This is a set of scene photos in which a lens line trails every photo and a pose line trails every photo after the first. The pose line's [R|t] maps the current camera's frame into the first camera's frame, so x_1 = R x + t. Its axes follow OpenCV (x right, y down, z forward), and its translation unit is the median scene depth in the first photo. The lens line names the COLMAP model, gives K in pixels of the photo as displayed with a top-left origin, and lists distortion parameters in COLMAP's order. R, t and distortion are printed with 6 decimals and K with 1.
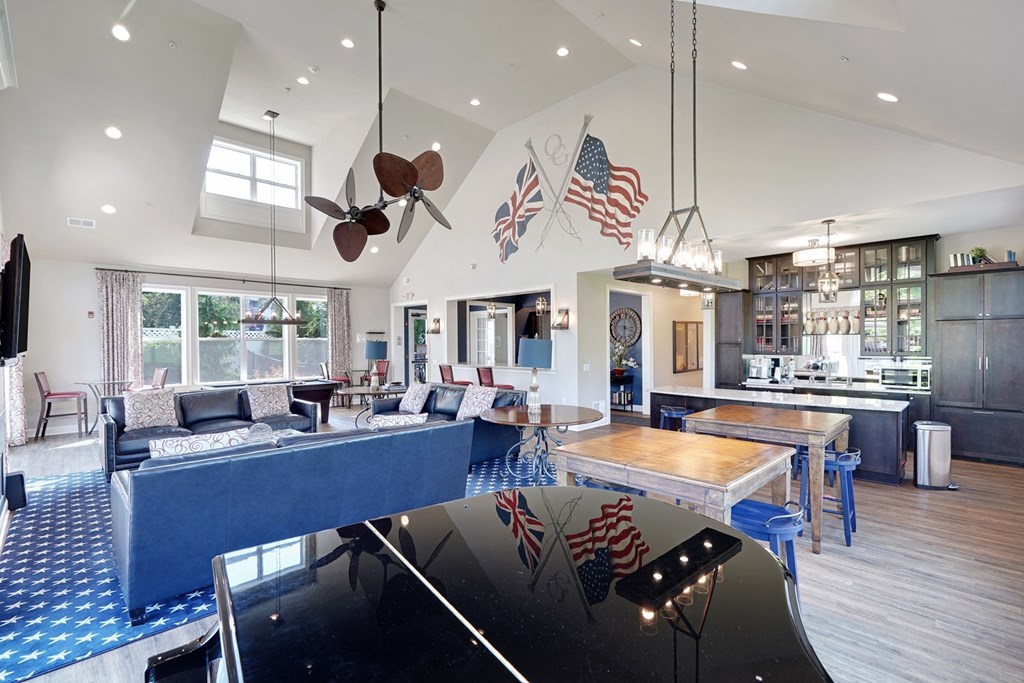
lens RADIAL K [[465.8, 0, 512.7], [0, 465.8, 342.6], [0, 0, 1]] dist [-0.010028, -0.000337]
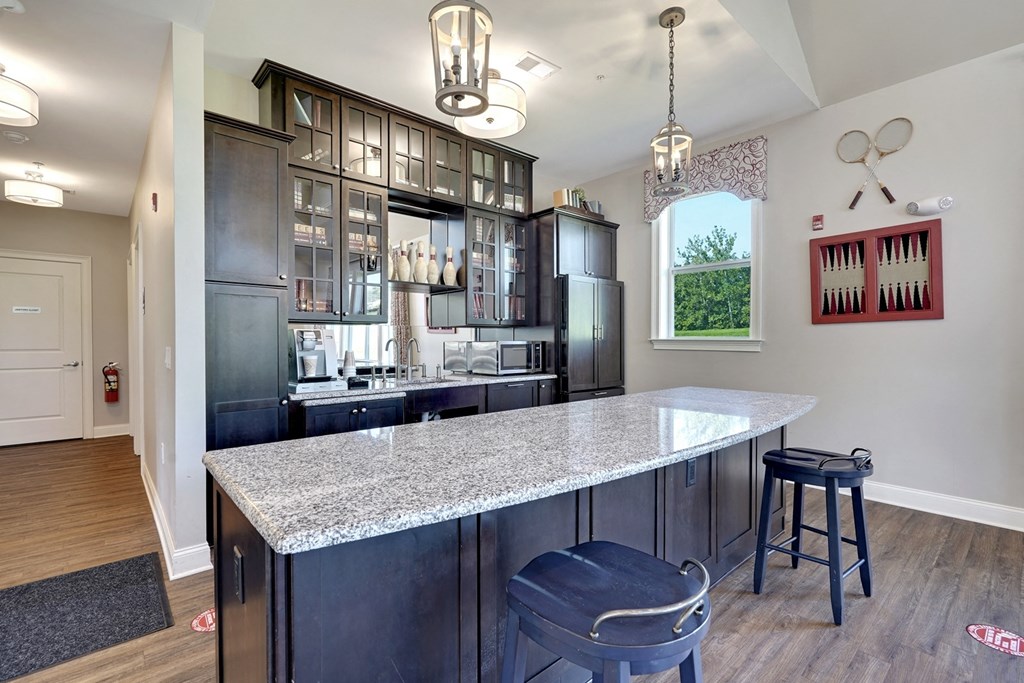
lens RADIAL K [[465.8, 0, 513.1], [0, 465.8, 343.3], [0, 0, 1]] dist [-0.010028, -0.000337]
pose [[0.045233, -0.000245, 0.998976, 0.169494], [0.006568, 0.999978, -0.000052, 0.054239], [-0.998955, 0.006563, 0.045234, 0.939626]]
